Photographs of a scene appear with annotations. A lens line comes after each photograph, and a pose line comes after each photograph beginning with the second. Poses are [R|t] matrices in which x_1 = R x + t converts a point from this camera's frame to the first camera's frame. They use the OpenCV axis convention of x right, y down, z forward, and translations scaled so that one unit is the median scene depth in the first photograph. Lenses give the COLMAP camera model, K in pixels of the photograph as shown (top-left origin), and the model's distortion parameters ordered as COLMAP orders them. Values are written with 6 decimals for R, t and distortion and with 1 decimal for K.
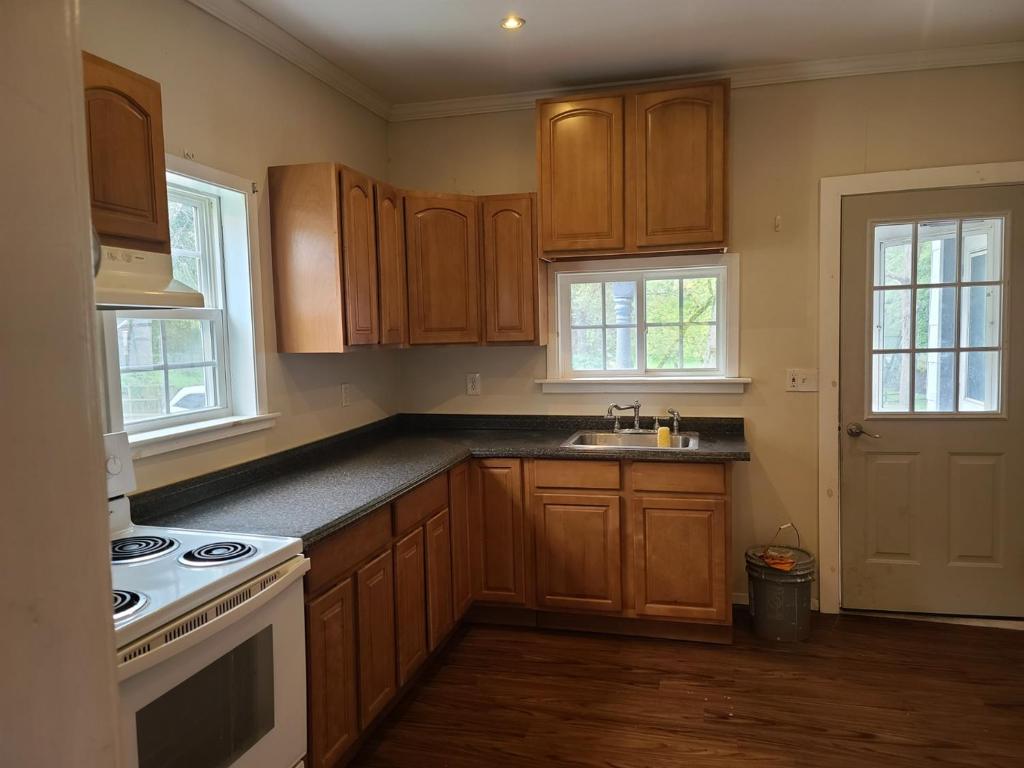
lens RADIAL K [[756.4, 0, 507.3], [0, 756.4, 384.0], [0, 0, 1]] dist [0.040732, 0.000030]
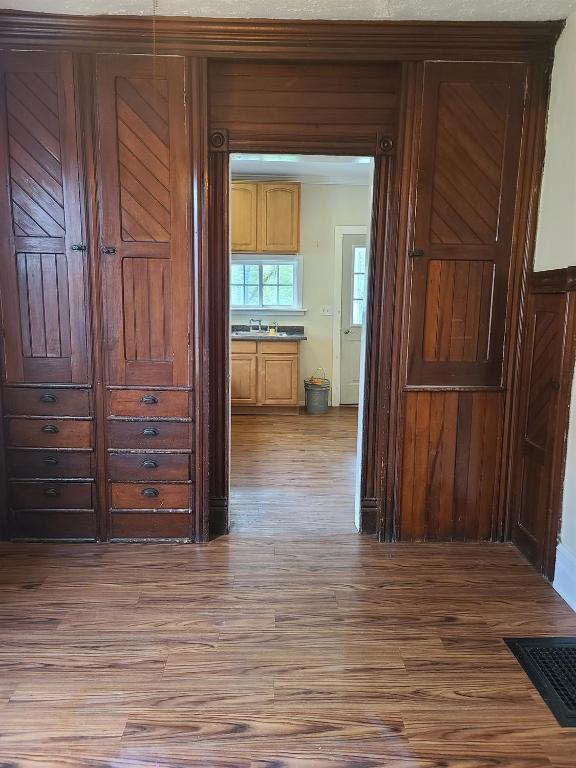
lens RADIAL K [[567.3, 0, 289.0], [0, 567.3, 384.5], [0, 0, 1]] dist [0.040732, 0.000030]
pose [[0.956962, -0.014104, 0.289869, -0.266850], [-0.012213, 0.995976, 0.088782, 0.074499], [-0.289955, -0.088501, 0.952939, -0.738471]]
